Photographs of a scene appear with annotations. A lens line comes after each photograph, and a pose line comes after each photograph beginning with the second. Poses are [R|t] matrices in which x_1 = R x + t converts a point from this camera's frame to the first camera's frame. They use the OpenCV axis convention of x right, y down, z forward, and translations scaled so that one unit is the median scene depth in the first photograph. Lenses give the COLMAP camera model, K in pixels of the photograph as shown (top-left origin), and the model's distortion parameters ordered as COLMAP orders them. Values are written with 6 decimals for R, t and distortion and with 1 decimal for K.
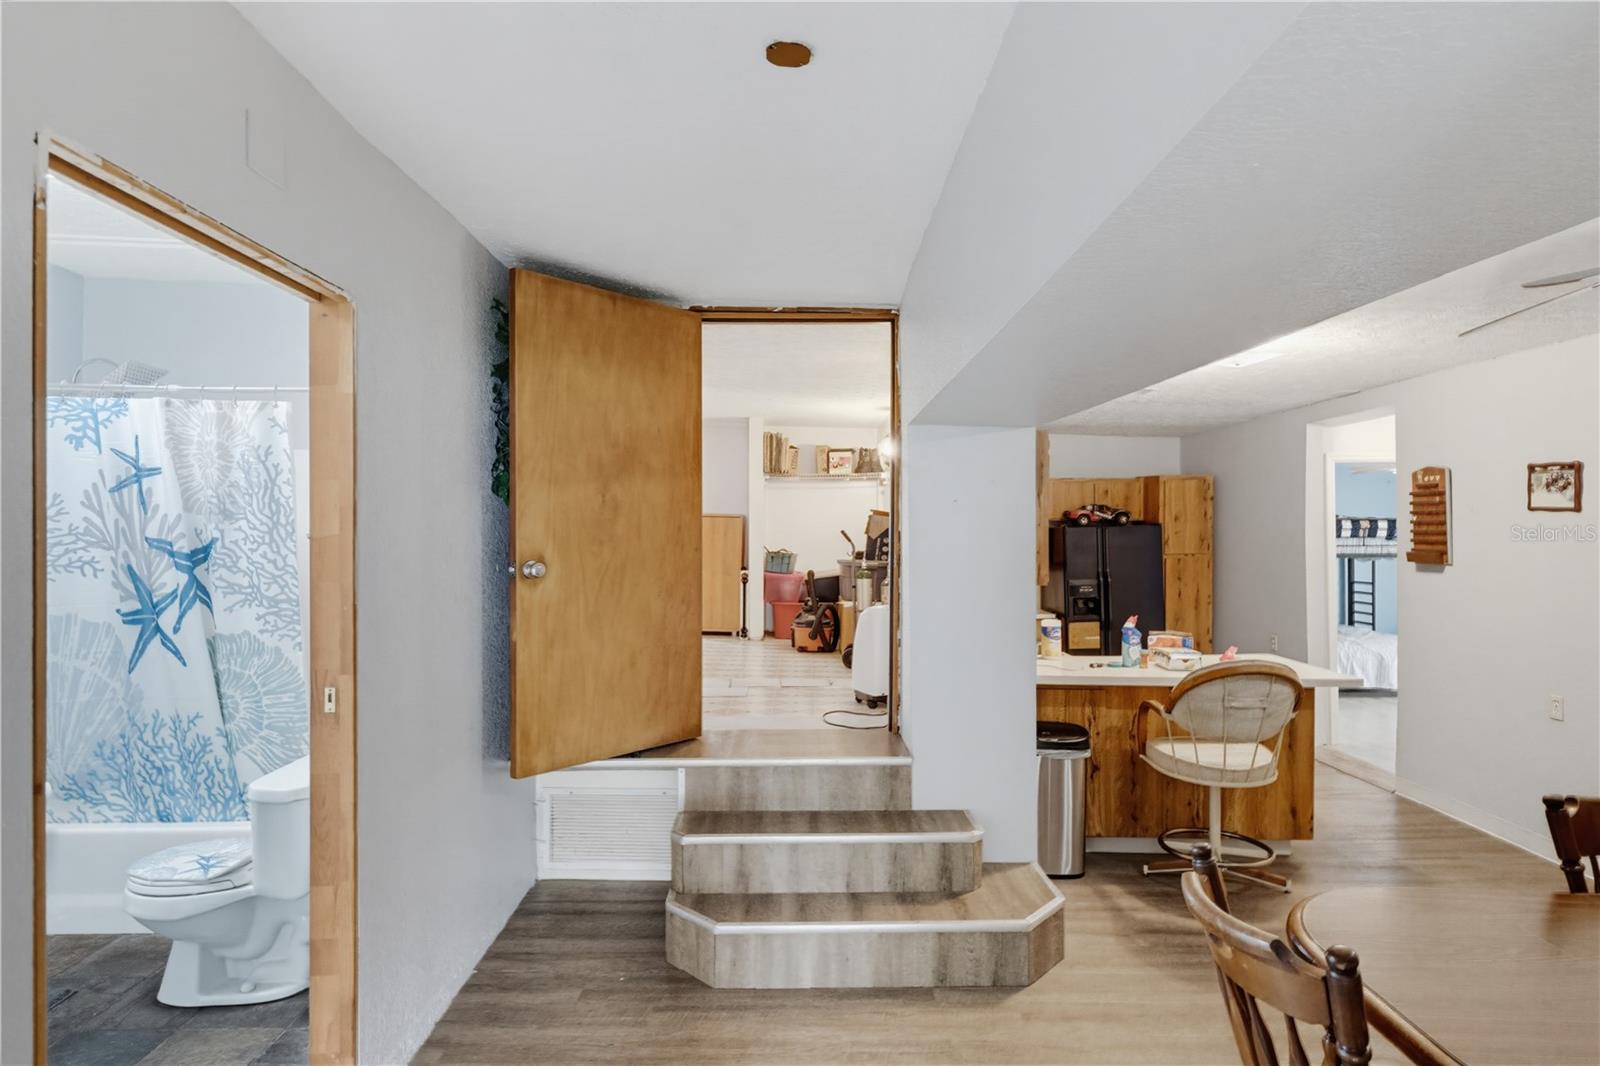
lens RADIAL K [[854.9, 0, 804.9], [0, 854.9, 532.5], [0, 0, 1]] dist [-0.000720, 0.000447]
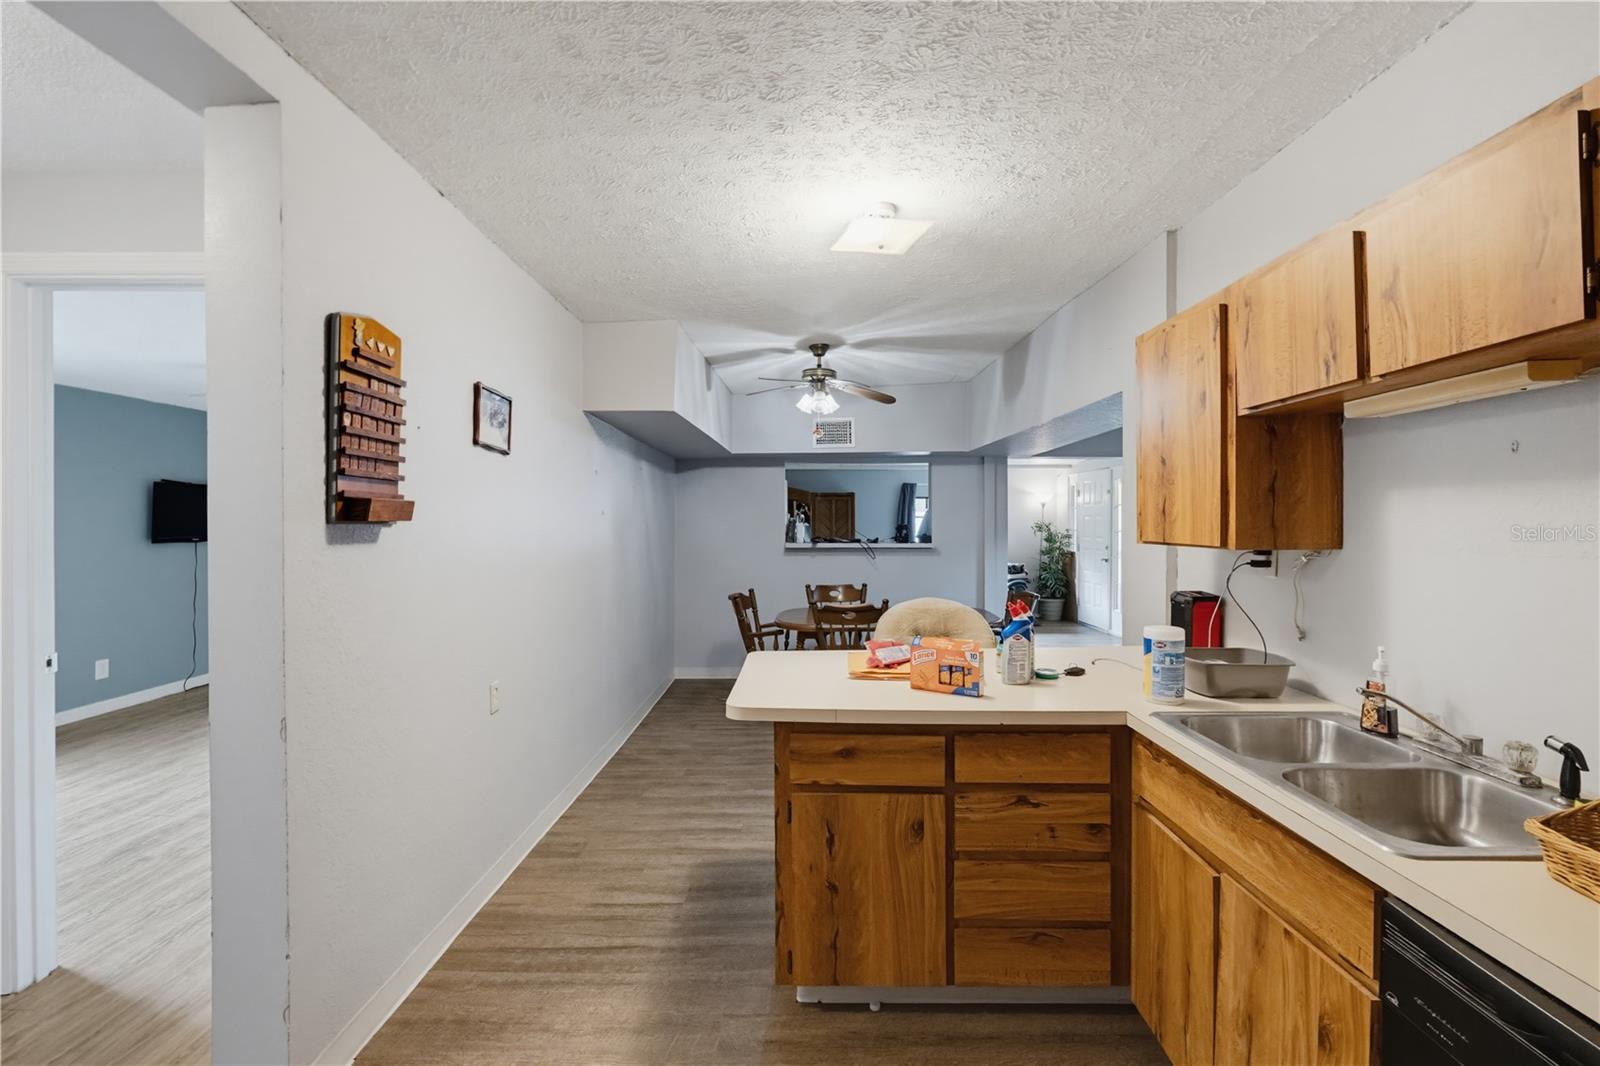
lens RADIAL K [[706.6, 0, 803.3], [0, 706.6, 527.2], [0, 0, 1]] dist [-0.001604, 0.000666]
pose [[-0.999893, 0.002280, 0.014479, 0.578762], [0.002315, 0.999995, 0.002362, 0.045615], [-0.014474, 0.002395, -0.999892, 1.651990]]
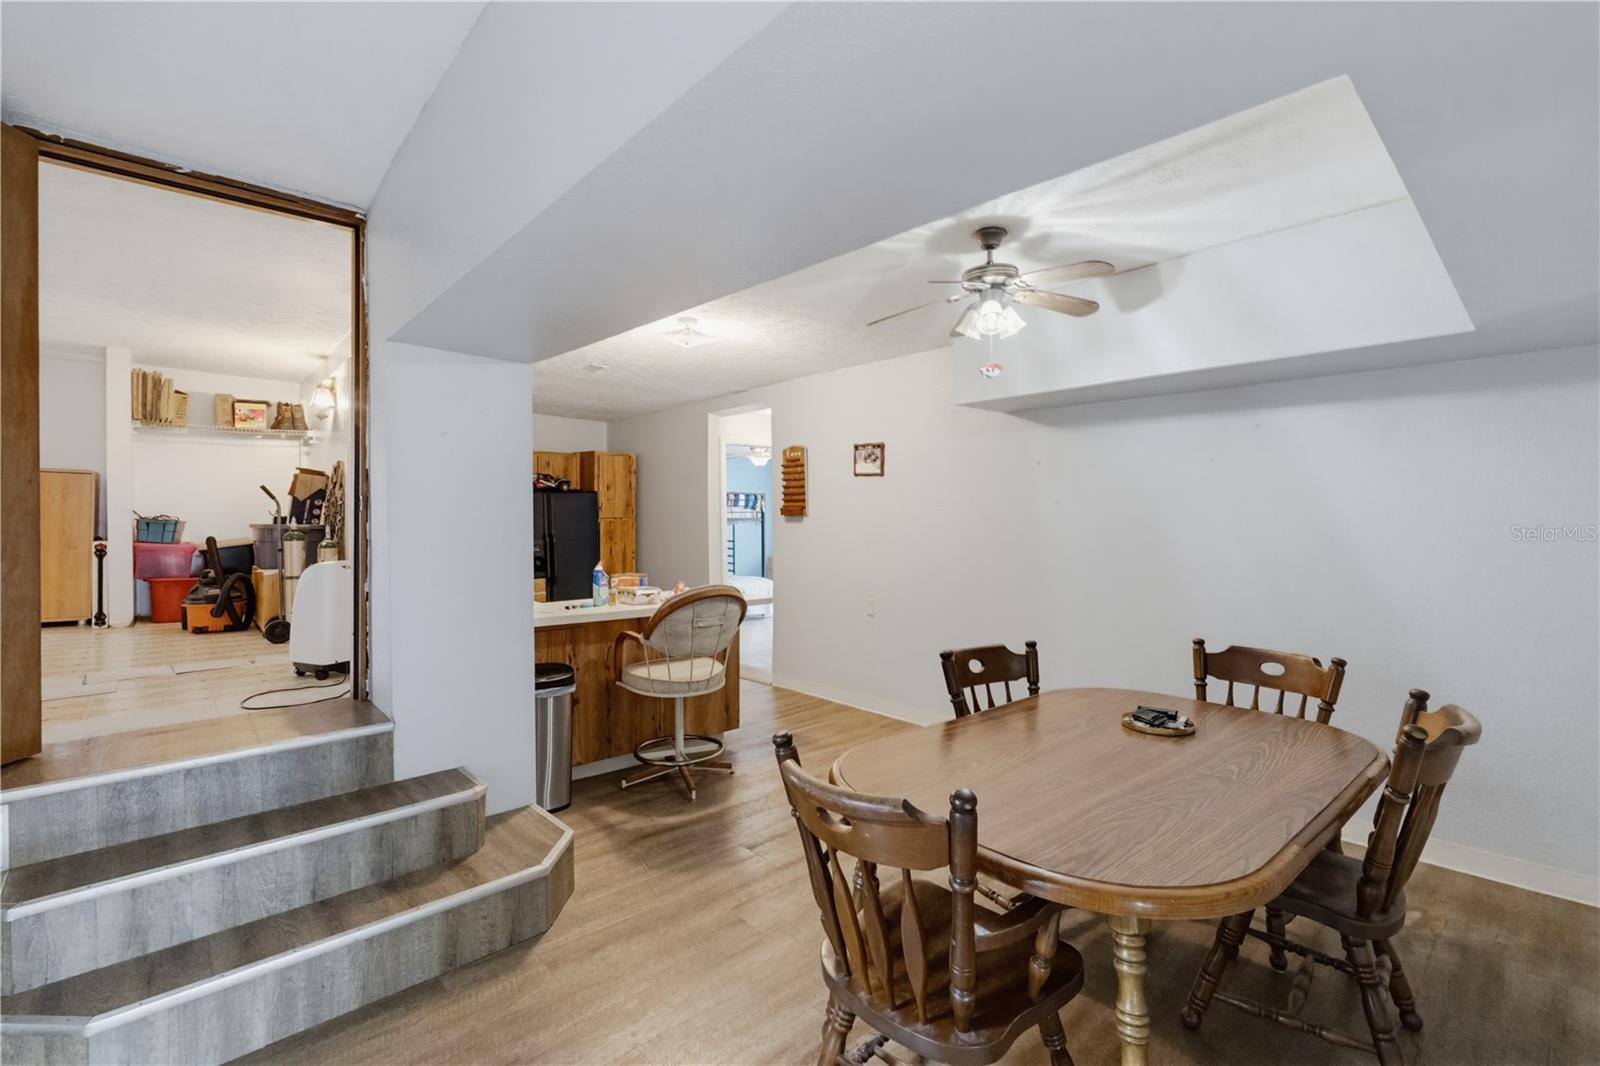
lens RADIAL K [[708.3, 0, 797.2], [0, 708.3, 520.0], [0, 0, 1]] dist [-0.001580, -0.000162]
pose [[0.749023, -0.005617, 0.662520, -0.038288], [0.004372, 0.999984, 0.003536, 0.047234], [-0.662530, 0.000248, 0.749036, 0.155962]]
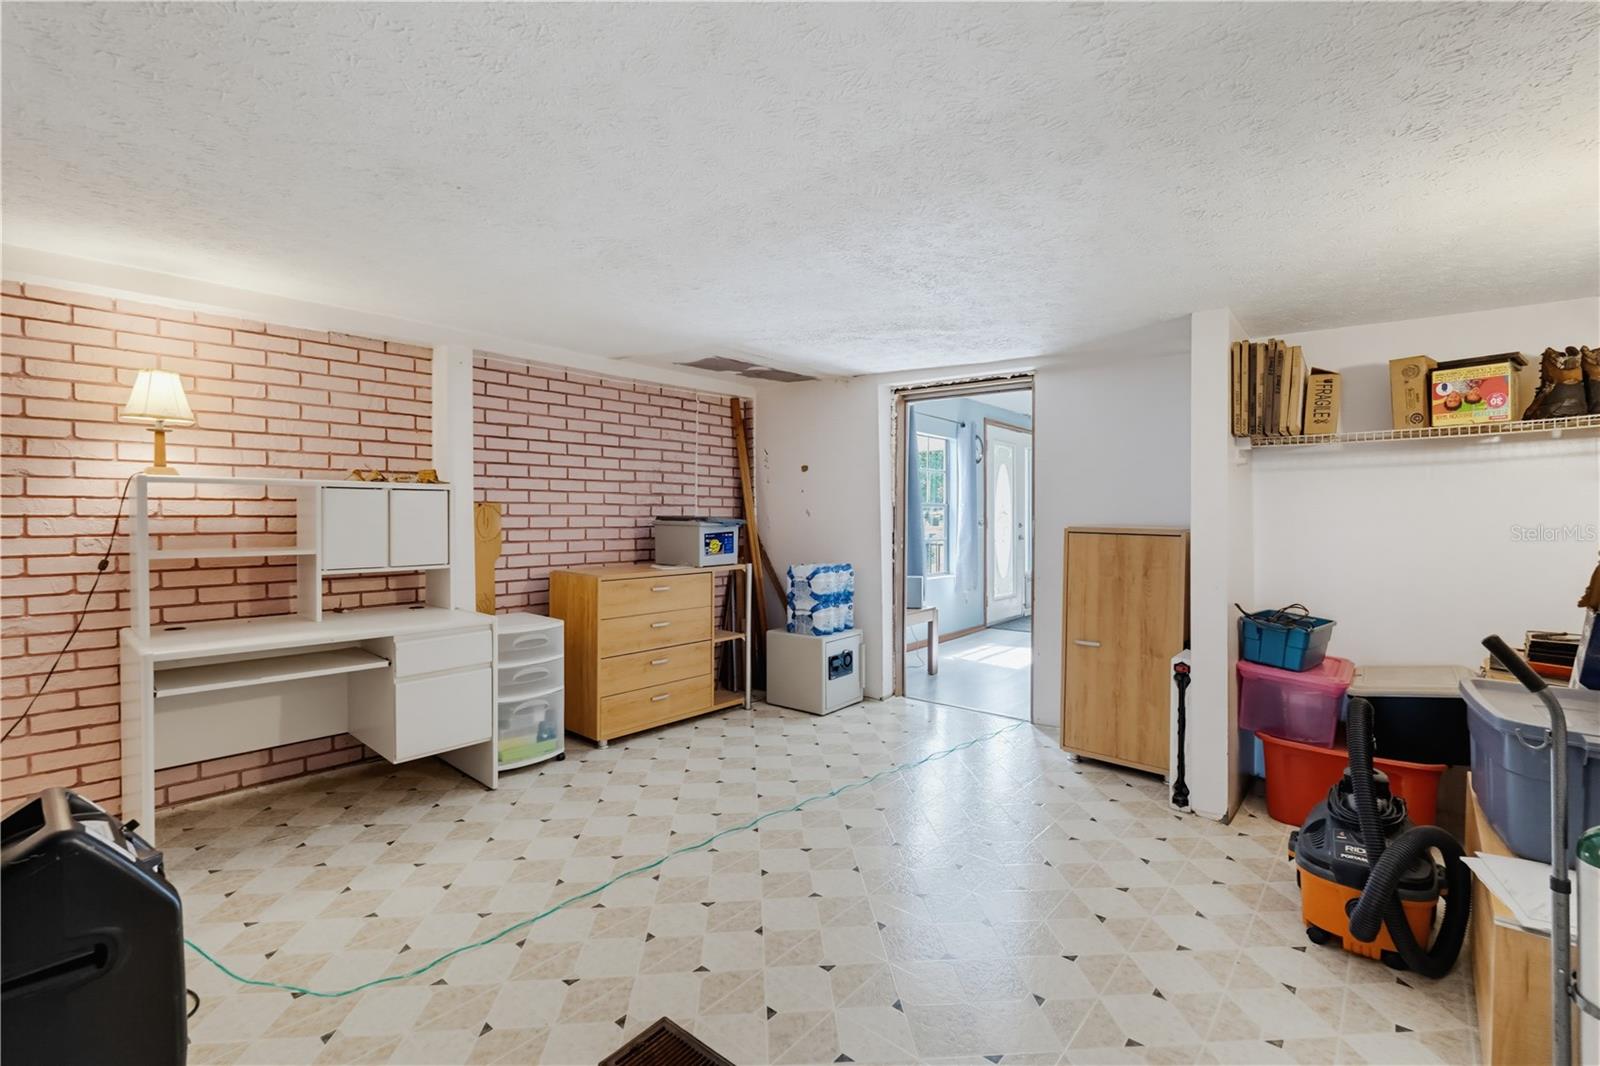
lens RADIAL K [[721.7, 0, 800.1], [0, 721.7, 530.4], [0, 0, 1]] dist [-0.001860, 0.000169]
pose [[0.767699, 0.004624, -0.640794, 0.033451], [0.003989, 0.999920, 0.011995, -0.050653], [0.640799, -0.011764, 0.767619, 1.058216]]
